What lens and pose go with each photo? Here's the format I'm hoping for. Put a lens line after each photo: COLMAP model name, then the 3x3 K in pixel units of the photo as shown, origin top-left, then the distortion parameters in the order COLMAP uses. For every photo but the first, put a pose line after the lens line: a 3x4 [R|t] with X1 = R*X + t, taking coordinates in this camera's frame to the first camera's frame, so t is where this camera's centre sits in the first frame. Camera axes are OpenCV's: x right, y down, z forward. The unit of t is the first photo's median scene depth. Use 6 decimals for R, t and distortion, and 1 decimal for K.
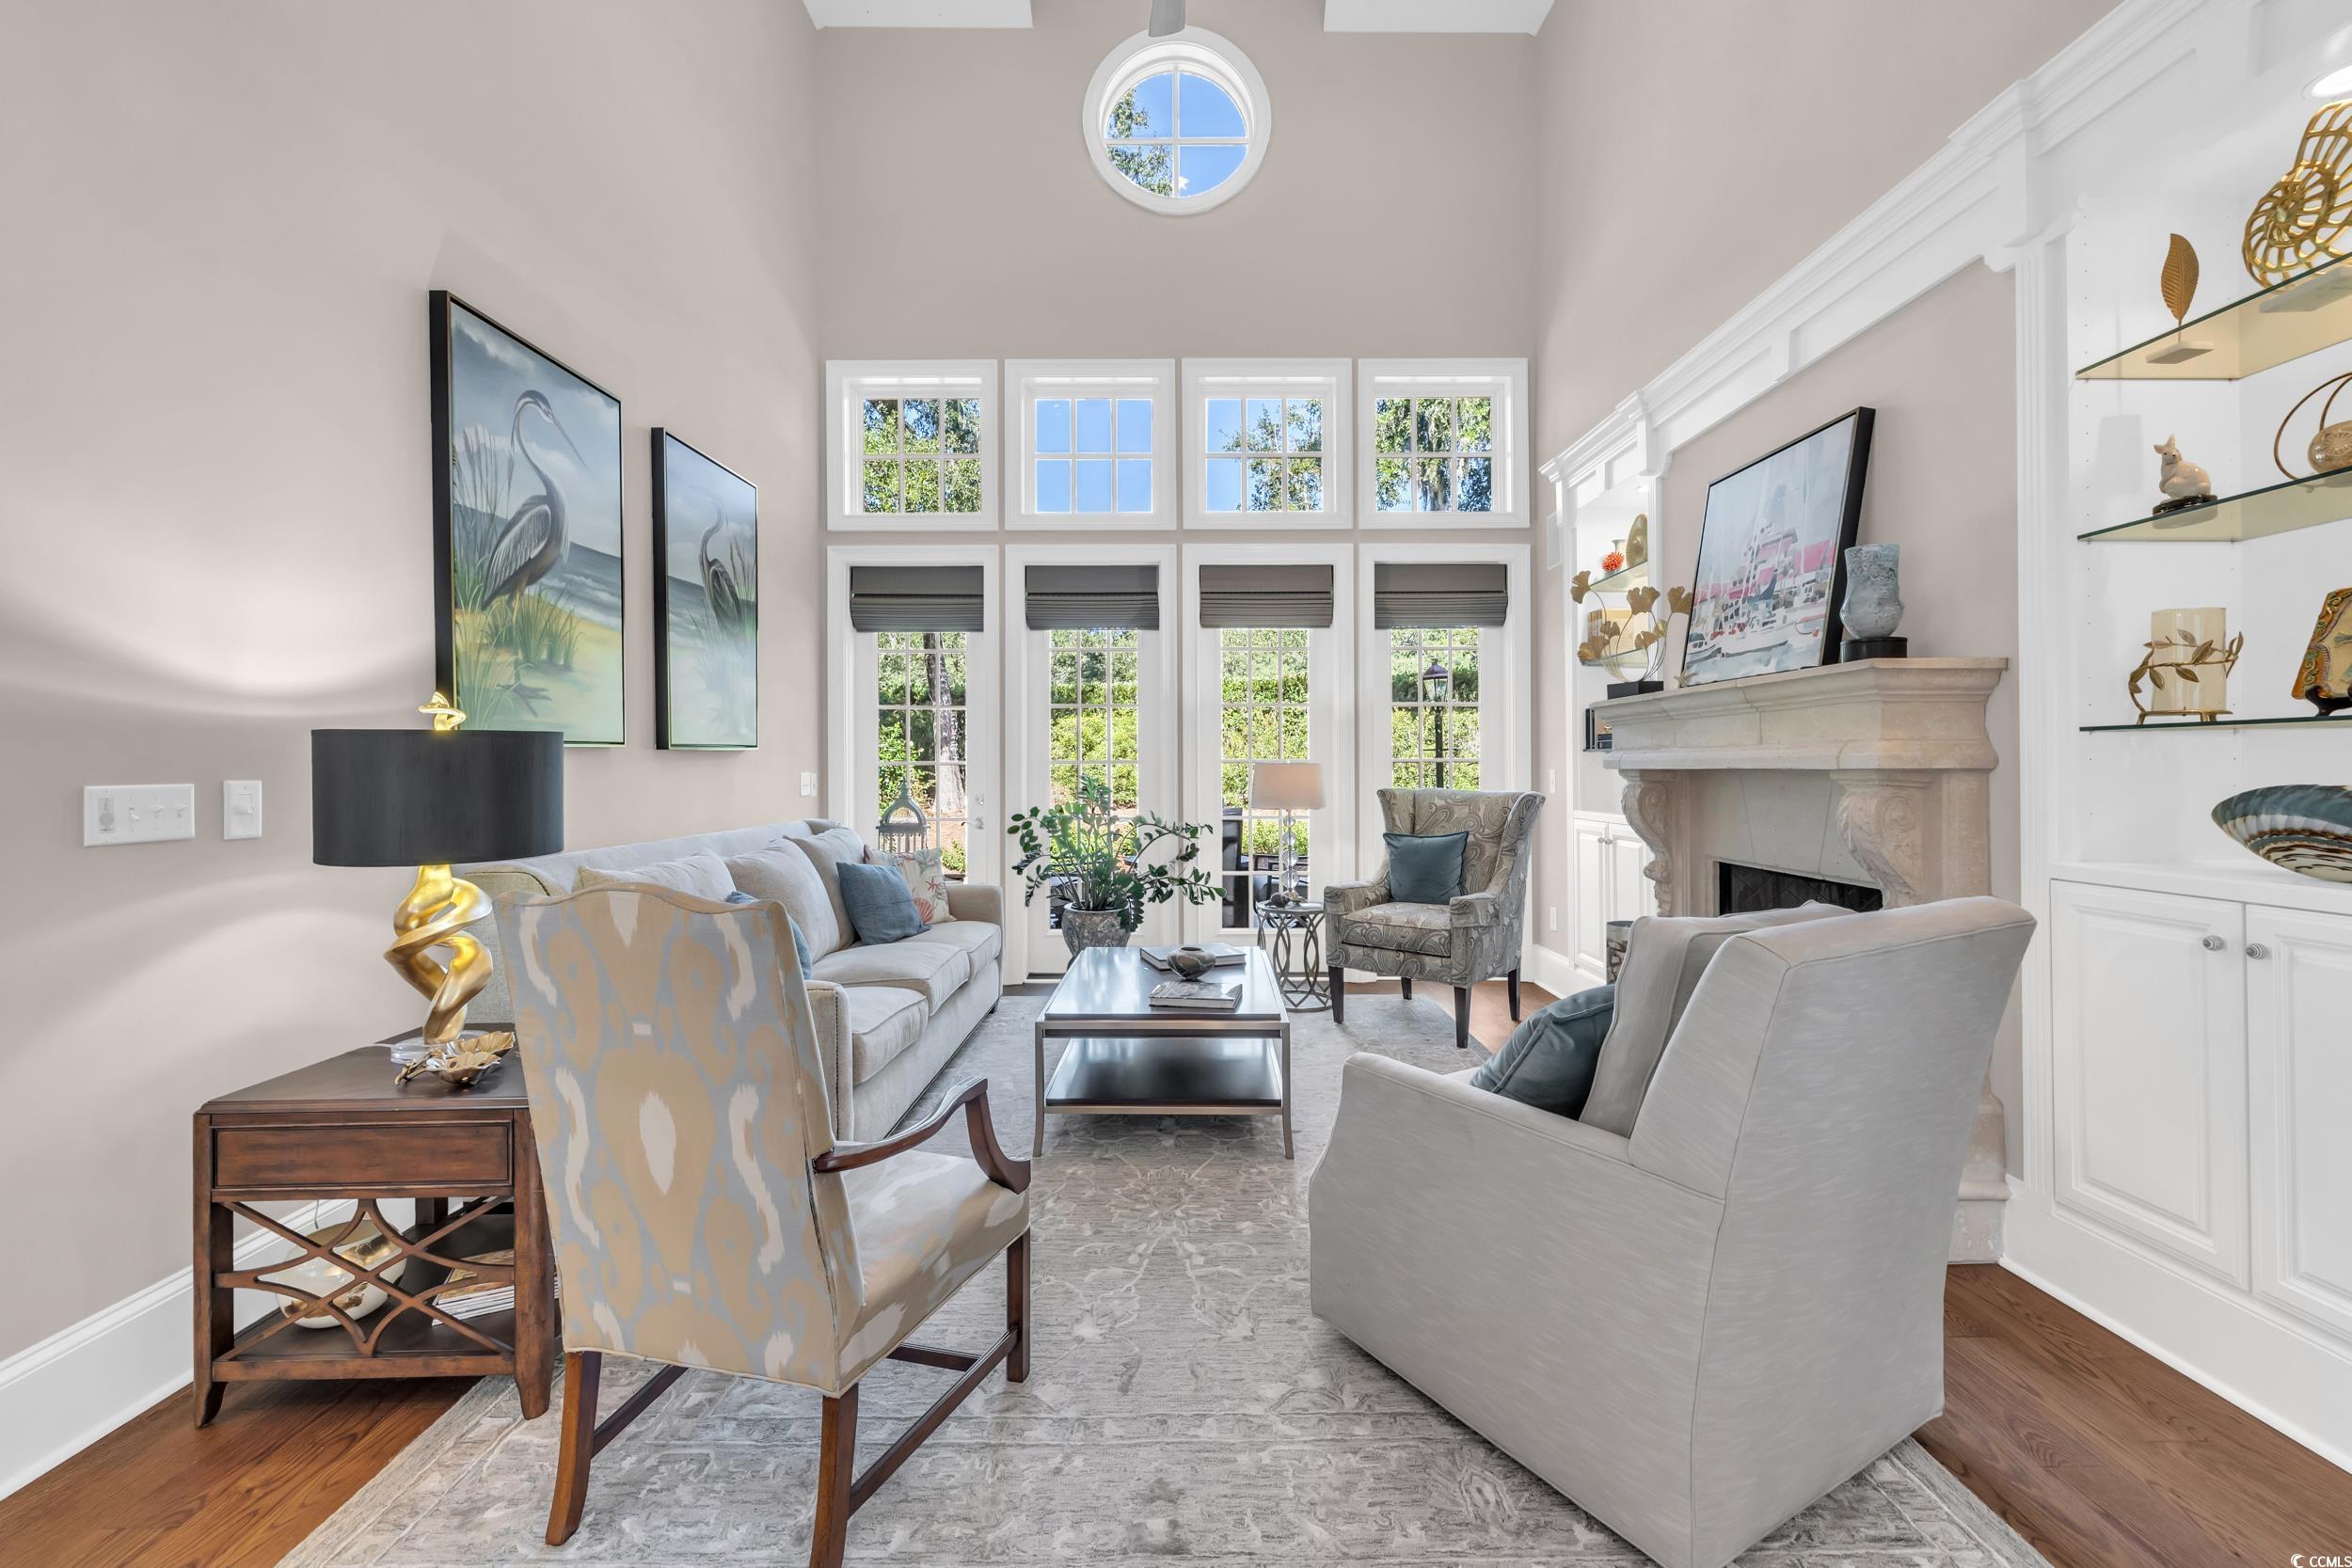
lens RADIAL K [[985.1, 0, 1196.2], [0, 985.1, 770.3], [0, 0, 1]] dist [0.002174, -0.000028]
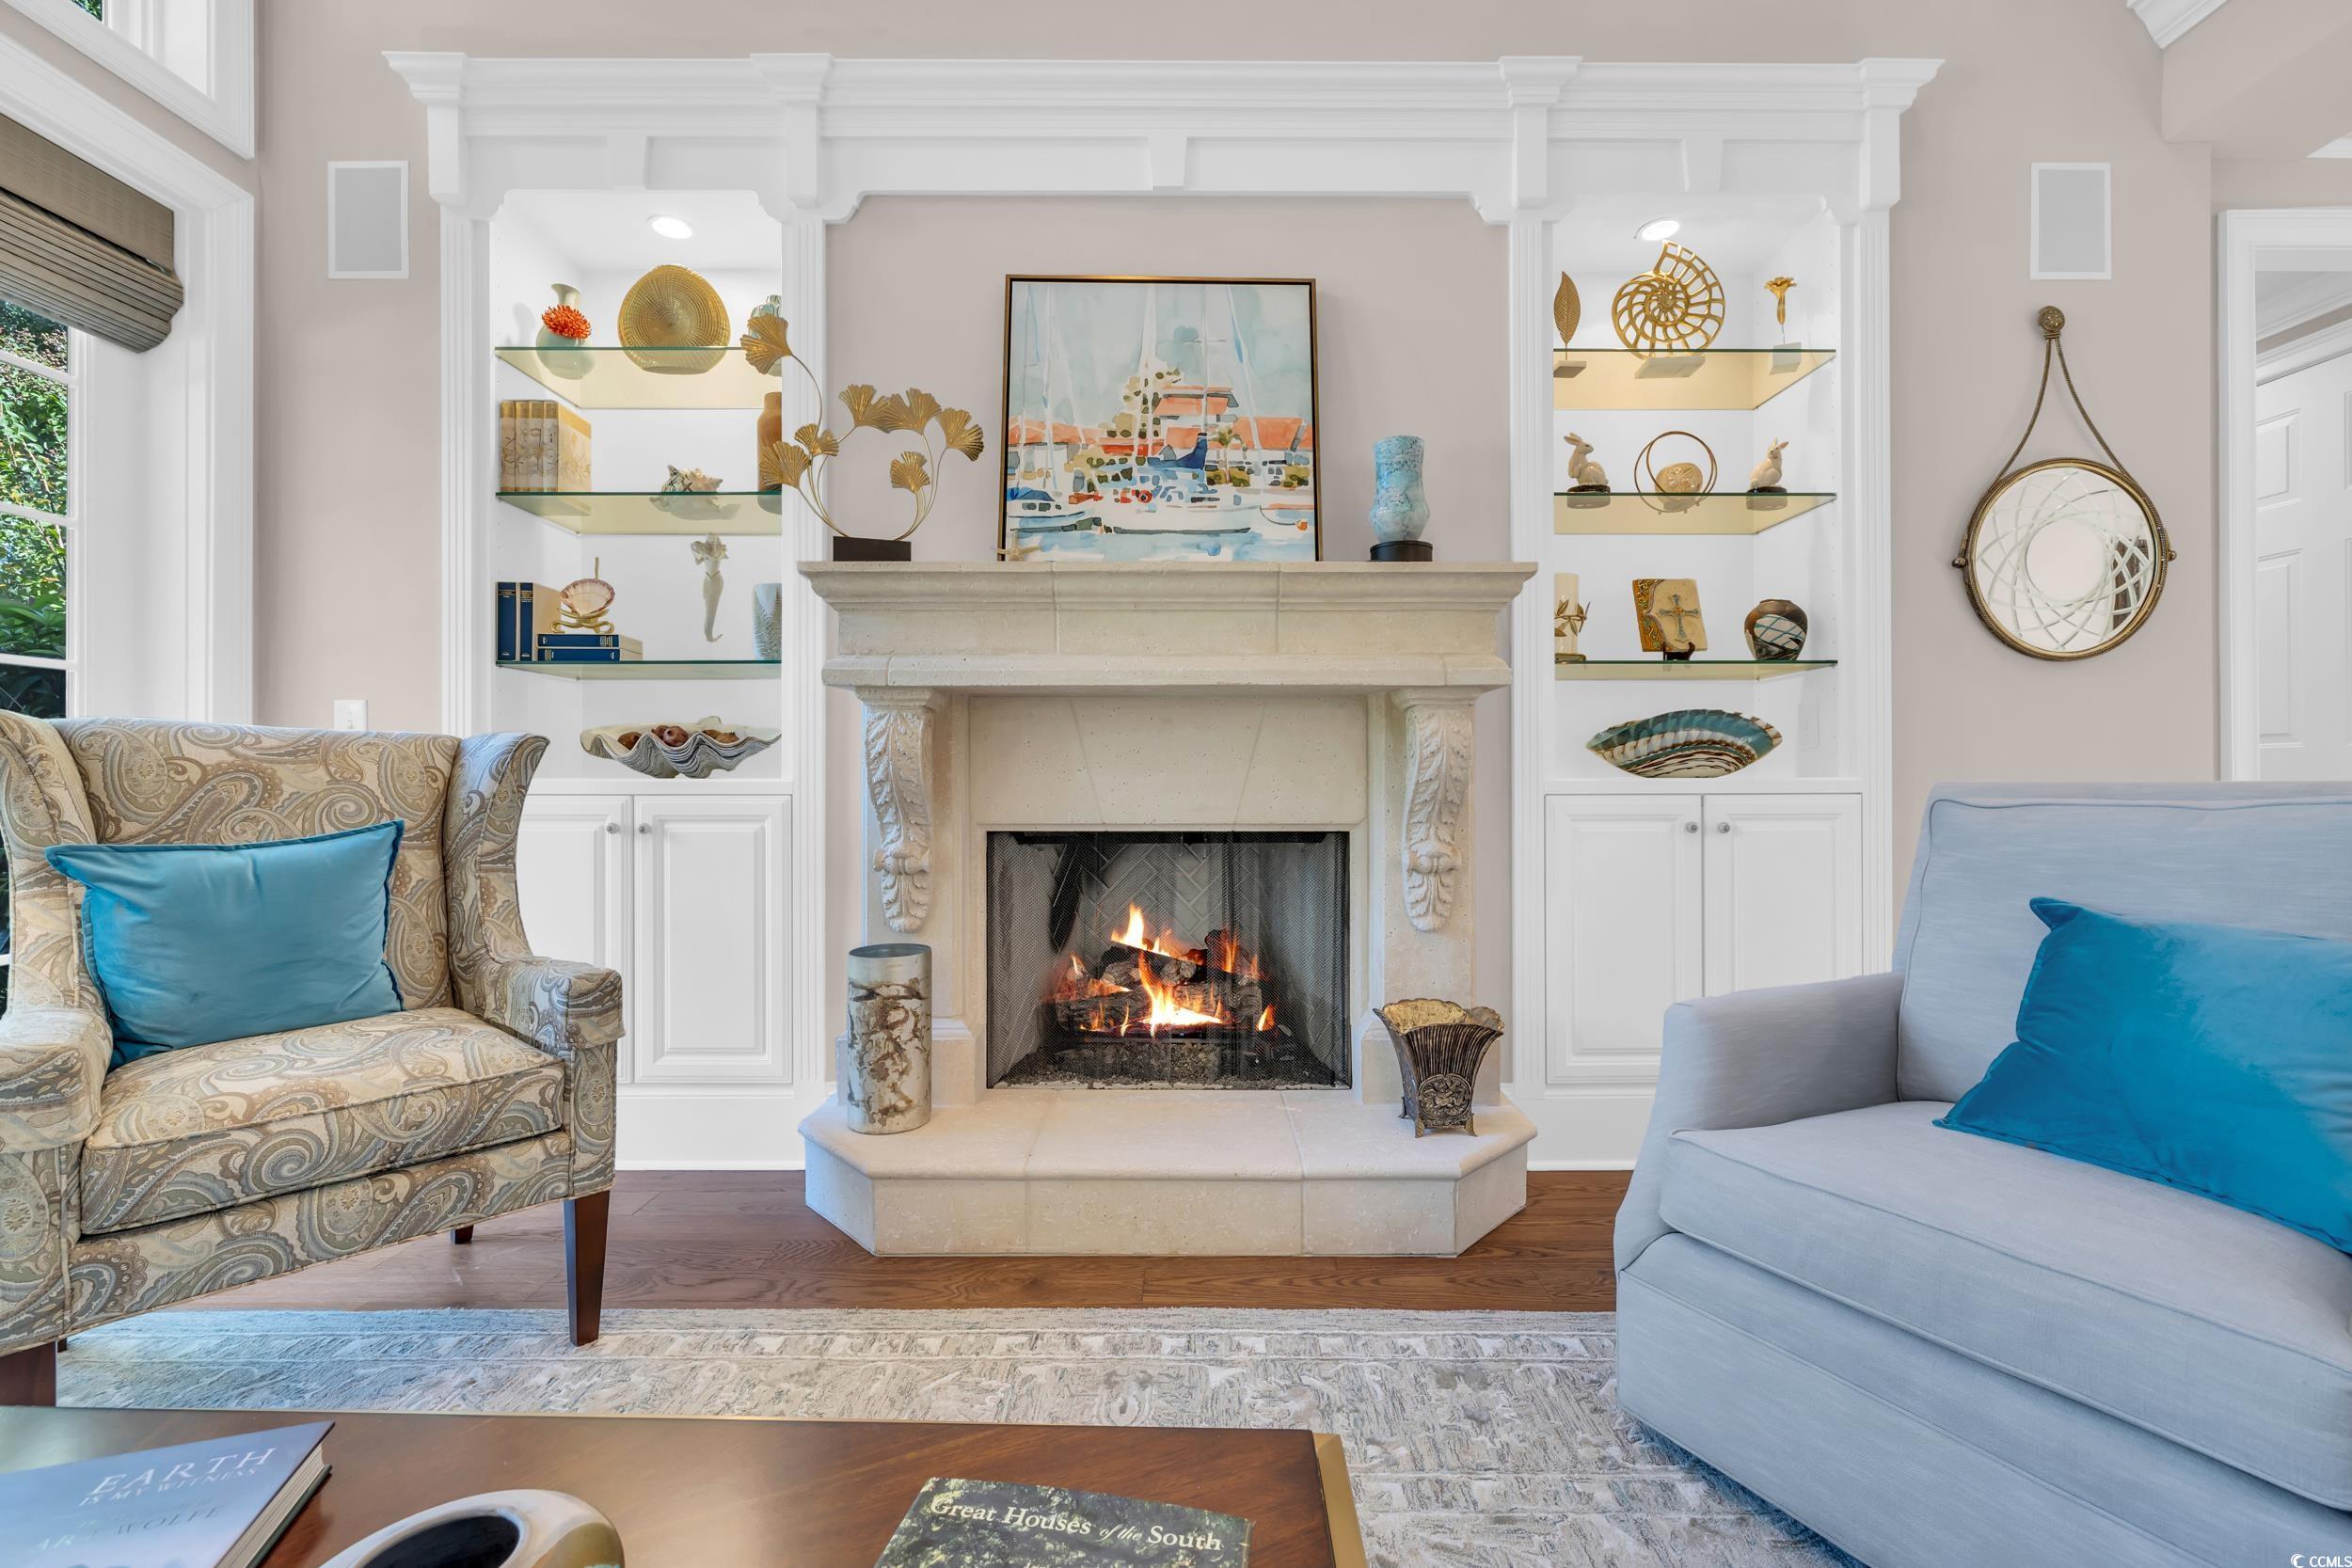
lens RADIAL K [[985.1, 0, 1172.1], [0, 985.1, 779.4], [0, 0, 1]] dist [0.002174, -0.000028]
pose [[0.018750, 0.008172, 0.999791, -0.185933], [0.003205, 0.999961, -0.008234, 0.075788], [-0.999819, 0.003359, 0.018723, 1.054791]]
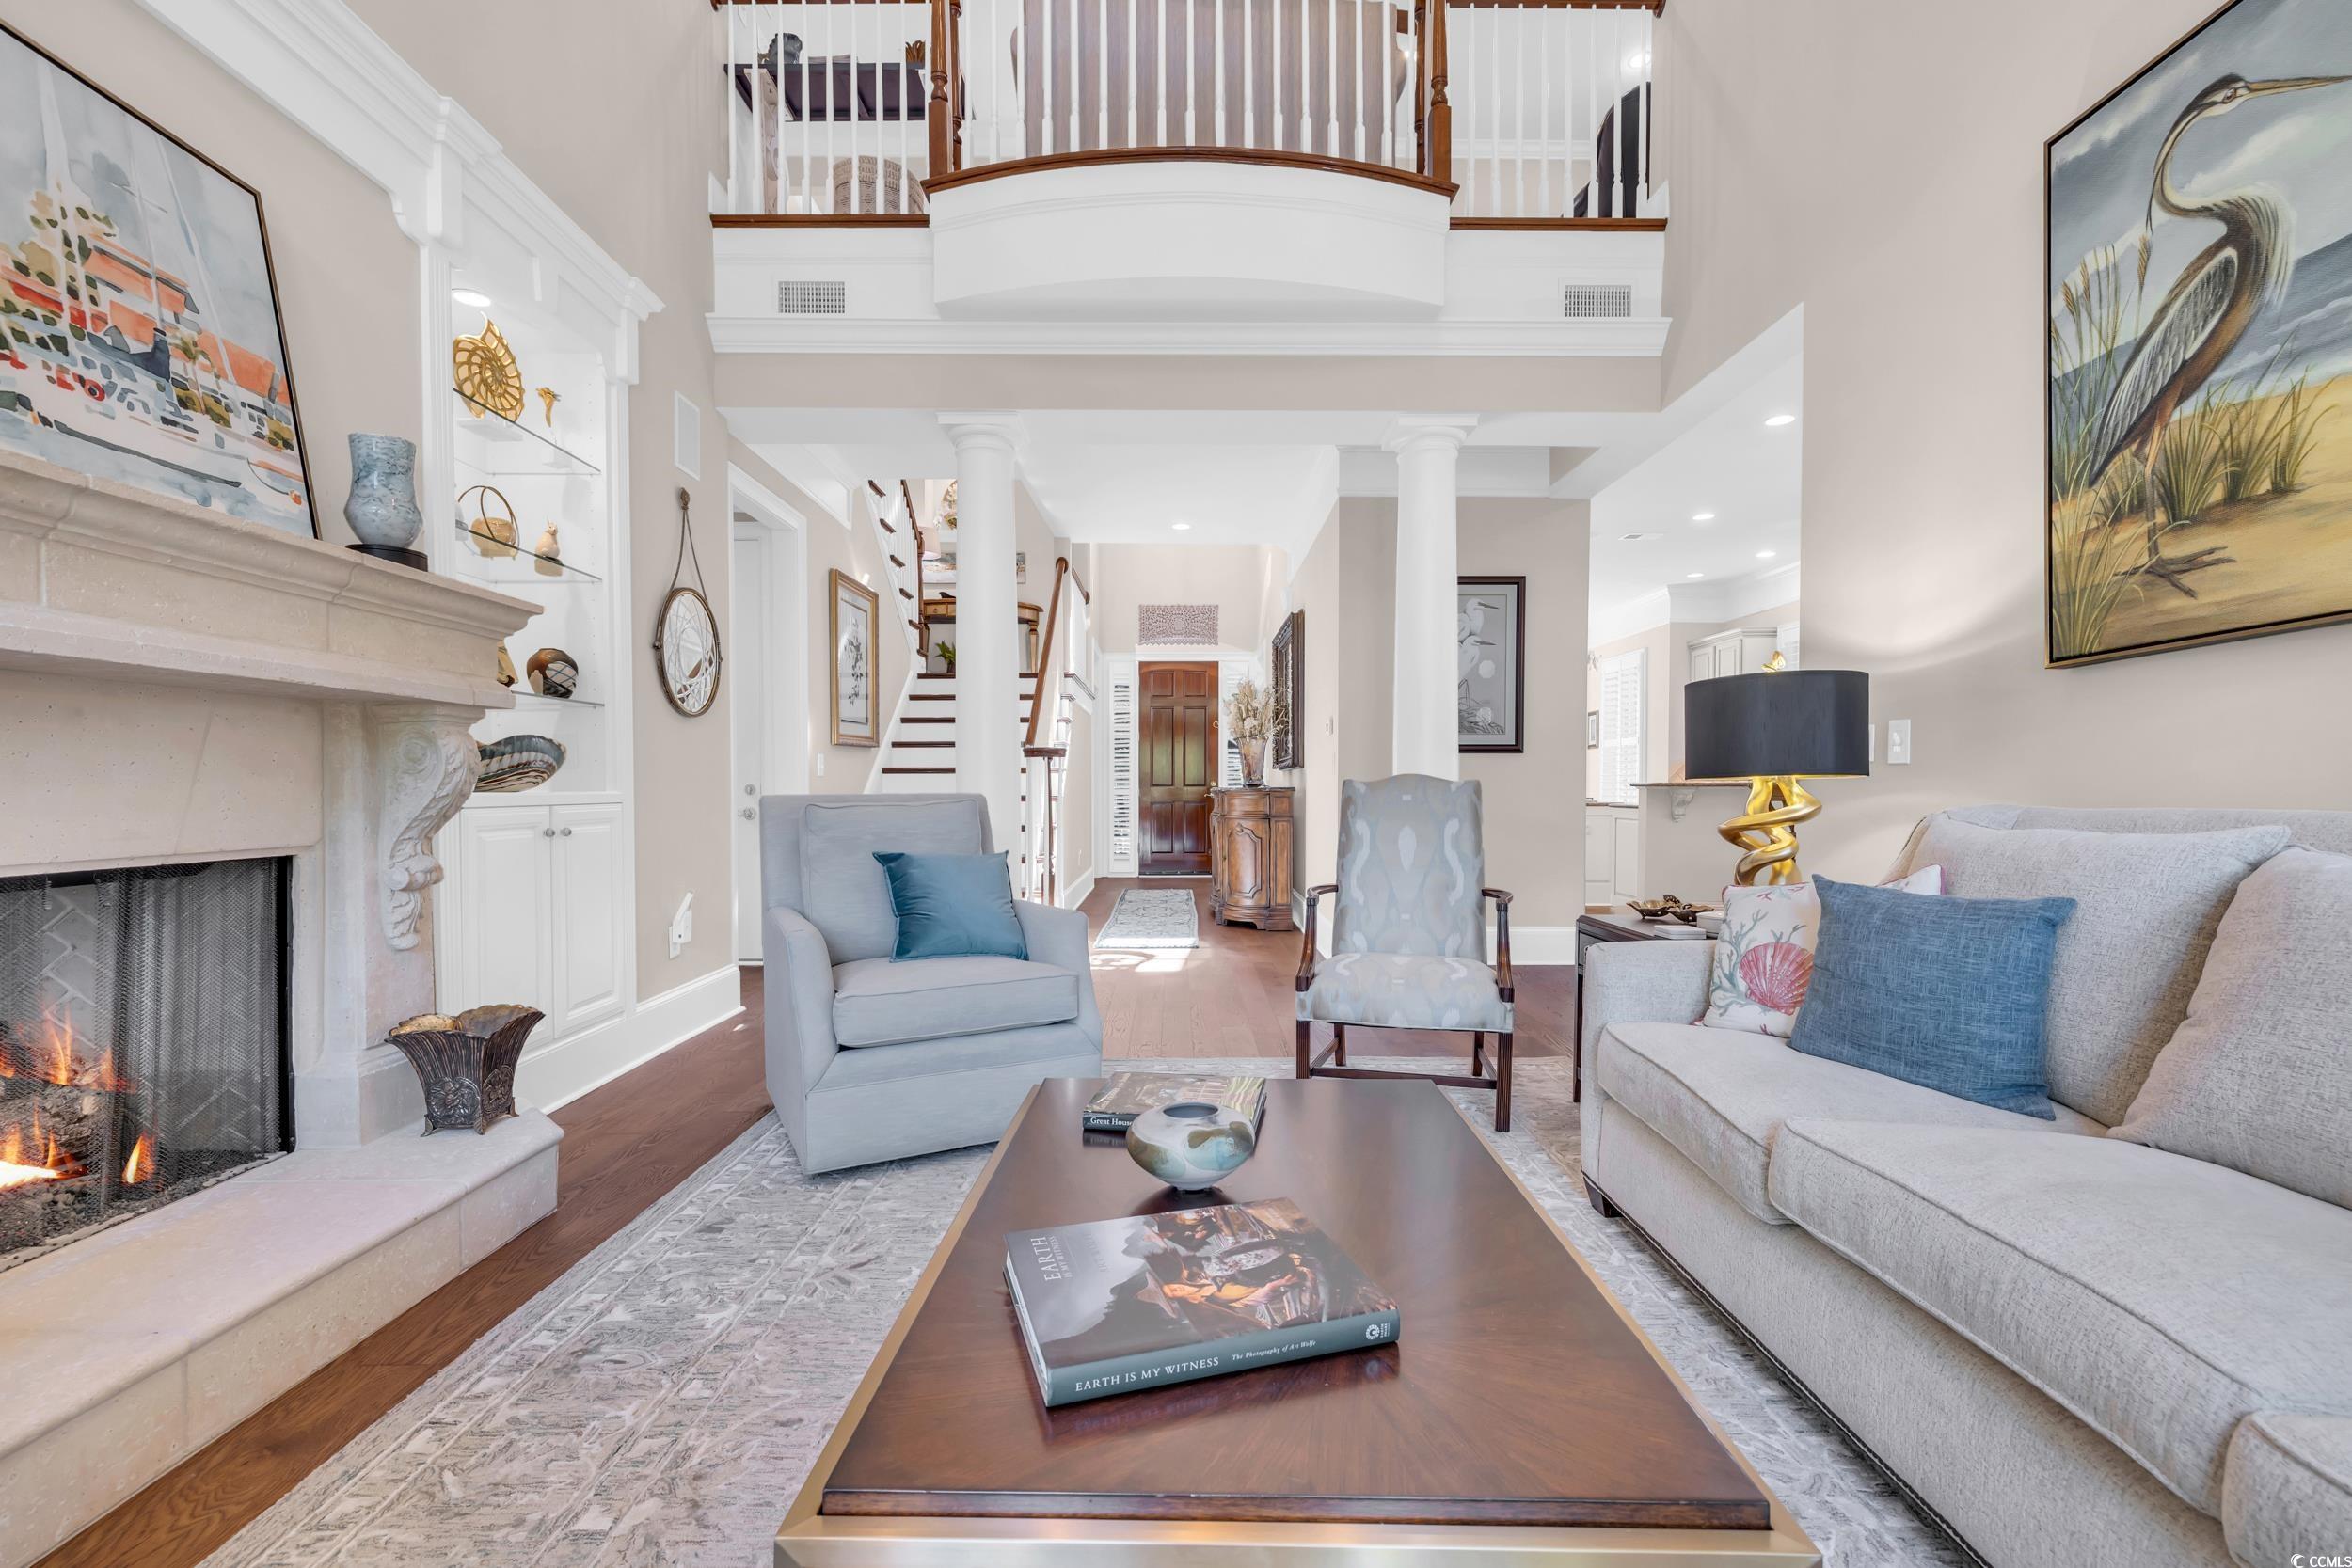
lens RADIAL K [[985.1, 0, 1193.4], [0, 985.1, 812.3], [0, 0, 1]] dist [0.002174, -0.000028]
pose [[-0.999981, 0.004765, 0.003908, -0.011146], [0.004871, 0.999609, 0.027551, 0.065296], [-0.003775, 0.027569, -0.999613, 1.645755]]
